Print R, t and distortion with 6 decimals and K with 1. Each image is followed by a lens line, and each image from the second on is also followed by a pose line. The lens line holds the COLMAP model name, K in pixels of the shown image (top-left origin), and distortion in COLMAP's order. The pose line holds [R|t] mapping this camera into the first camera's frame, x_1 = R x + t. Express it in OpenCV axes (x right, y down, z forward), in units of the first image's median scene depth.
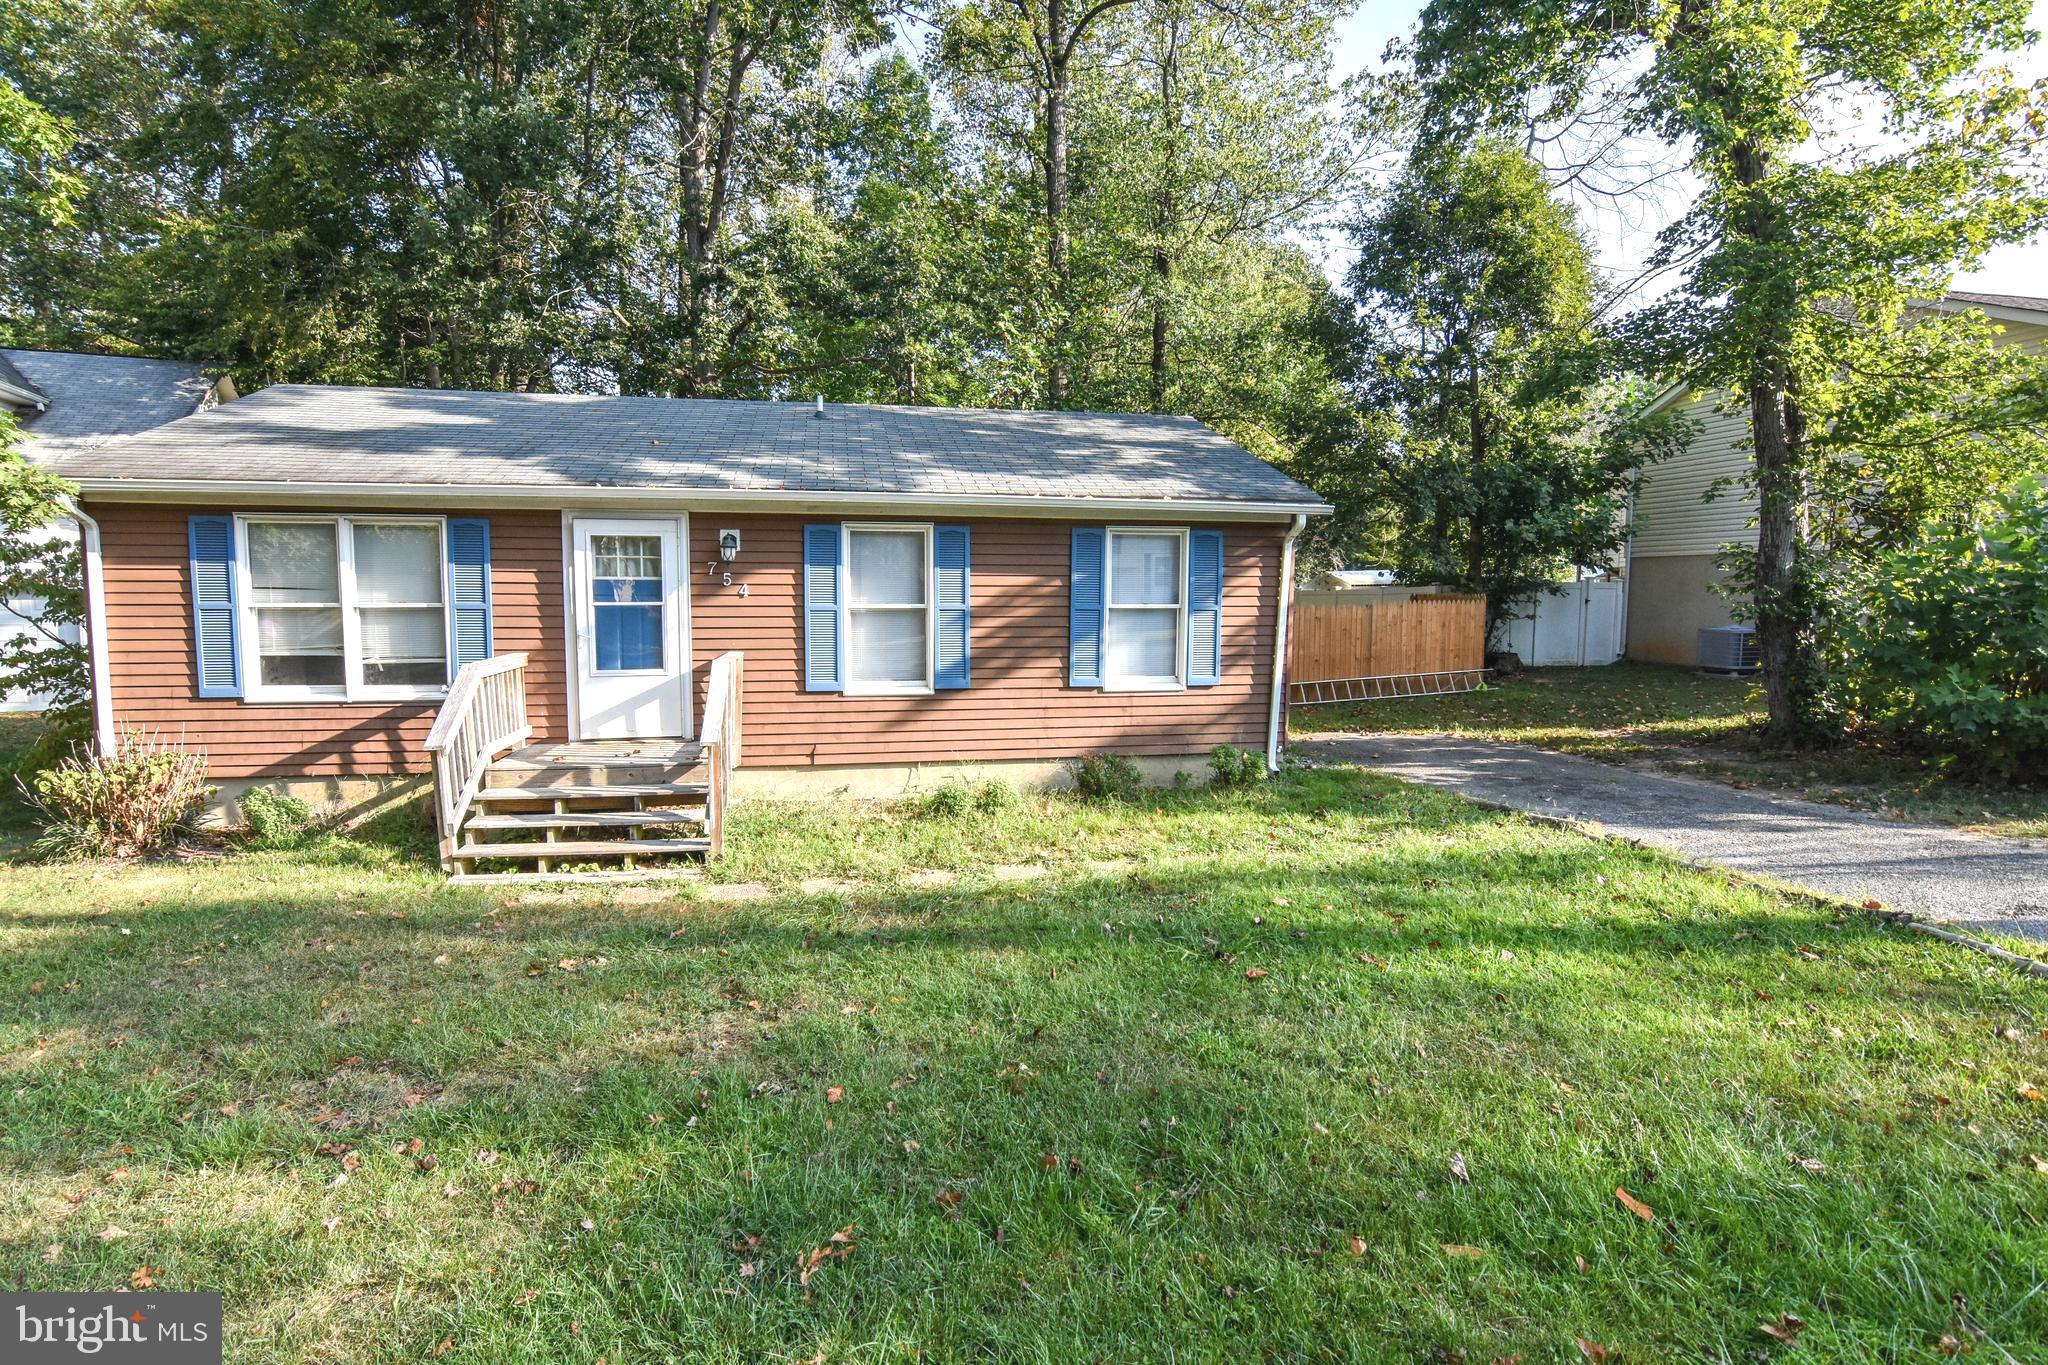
lens RADIAL K [[999.2, 0, 1022.2], [0, 999.2, 680.2], [0, 0, 1]] dist [-0.028445, 0.006670]
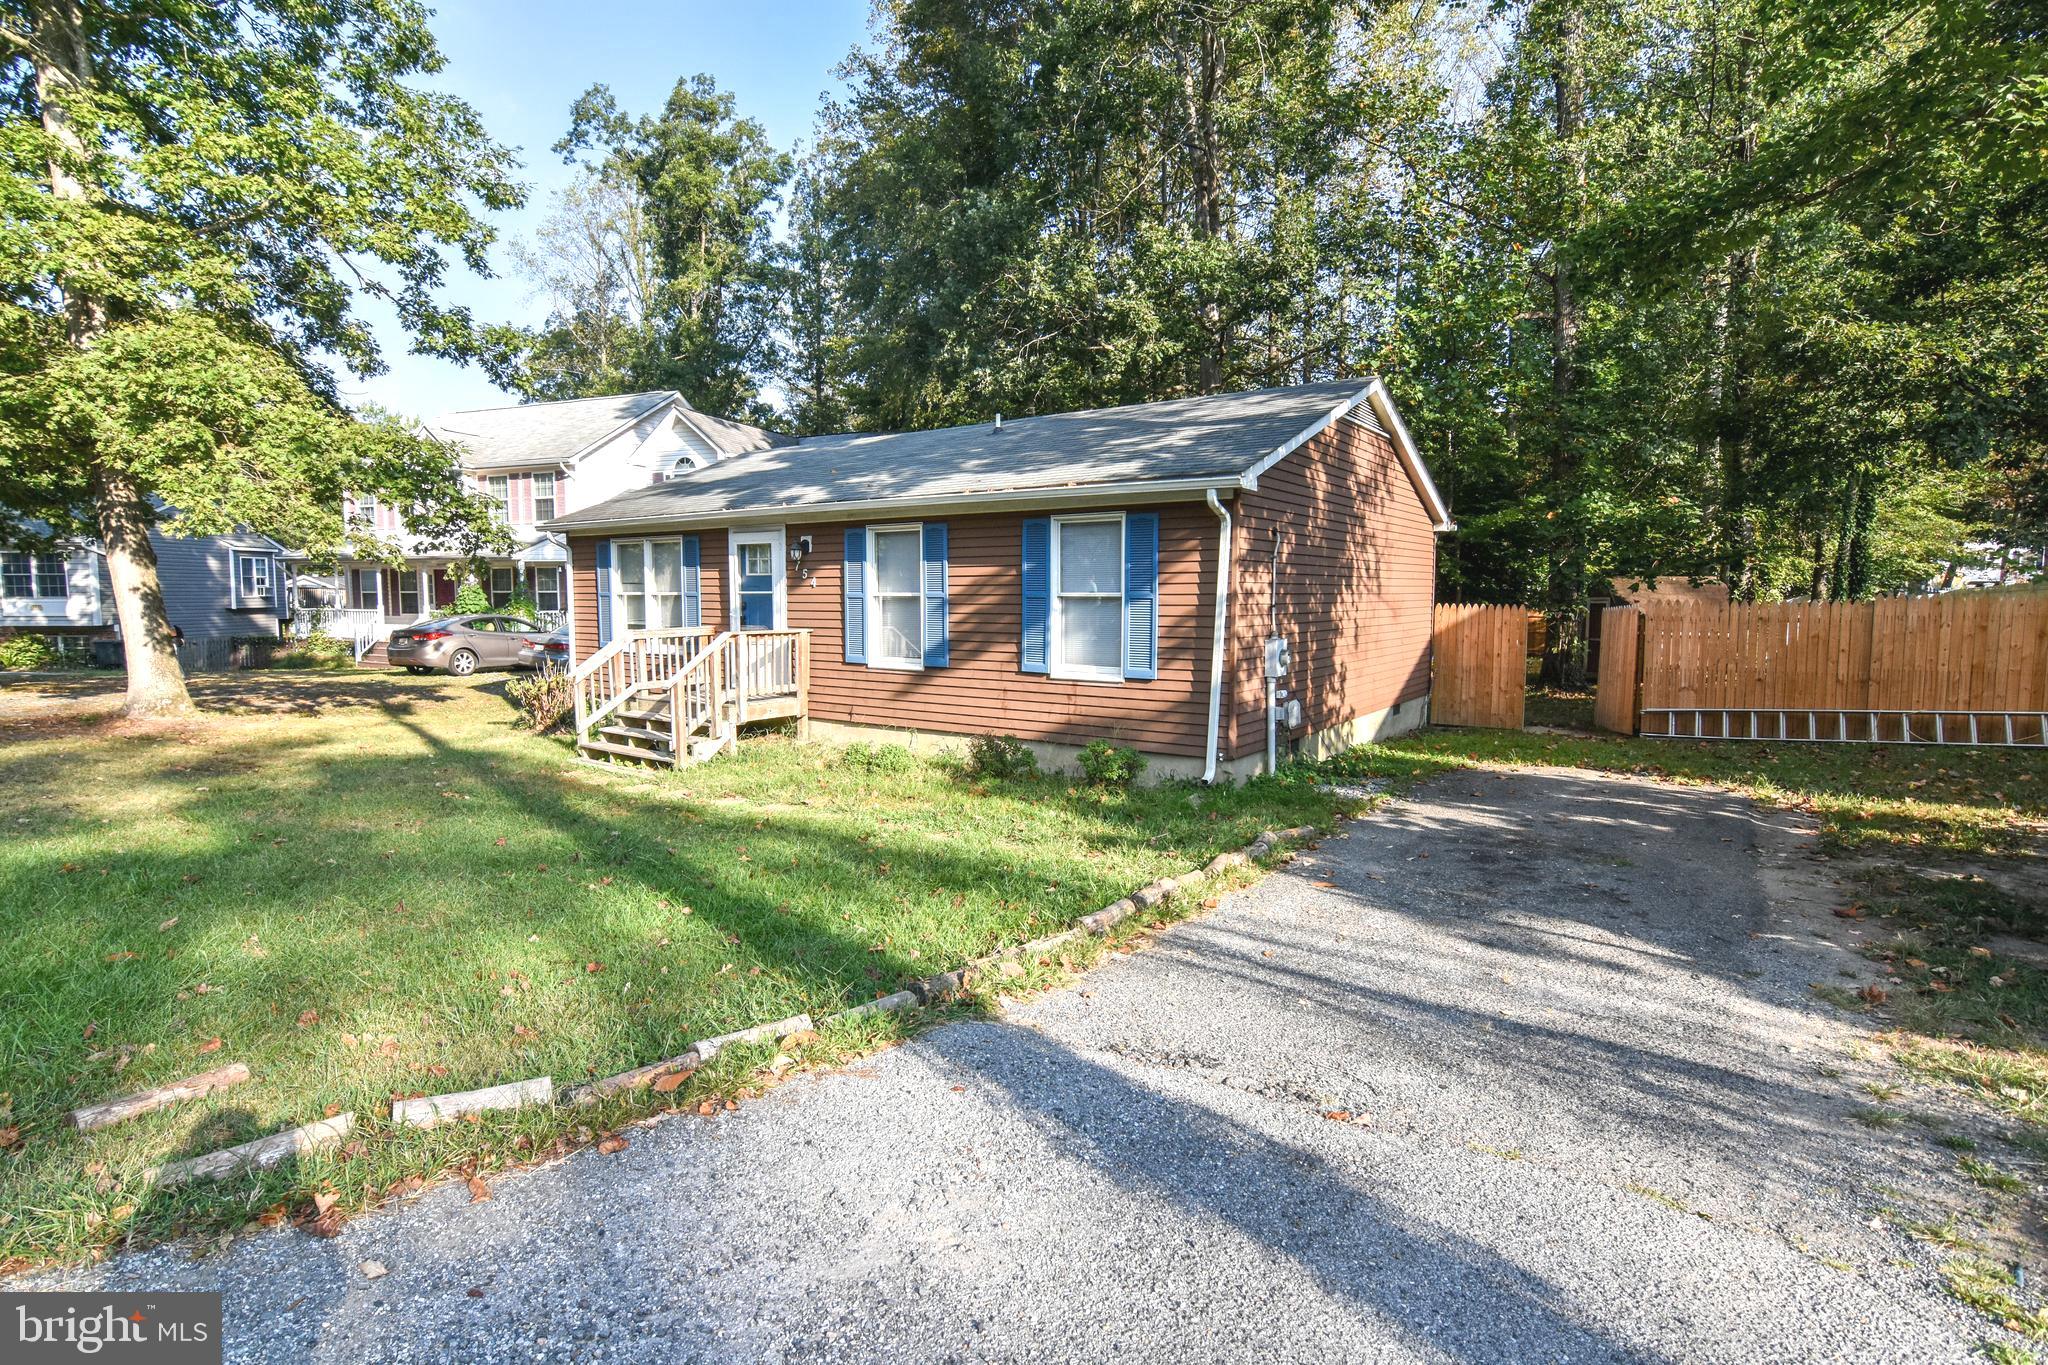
lens RADIAL K [[999.2, 0, 1022.2], [0, 999.2, 680.2], [0, 0, 1]] dist [-0.028445, 0.006670]
pose [[0.698175, 0.059161, -0.713478, 0.802817], [-0.061462, 0.997854, 0.022597, -0.008032], [0.713284, 0.028075, 0.700313, 0.269692]]
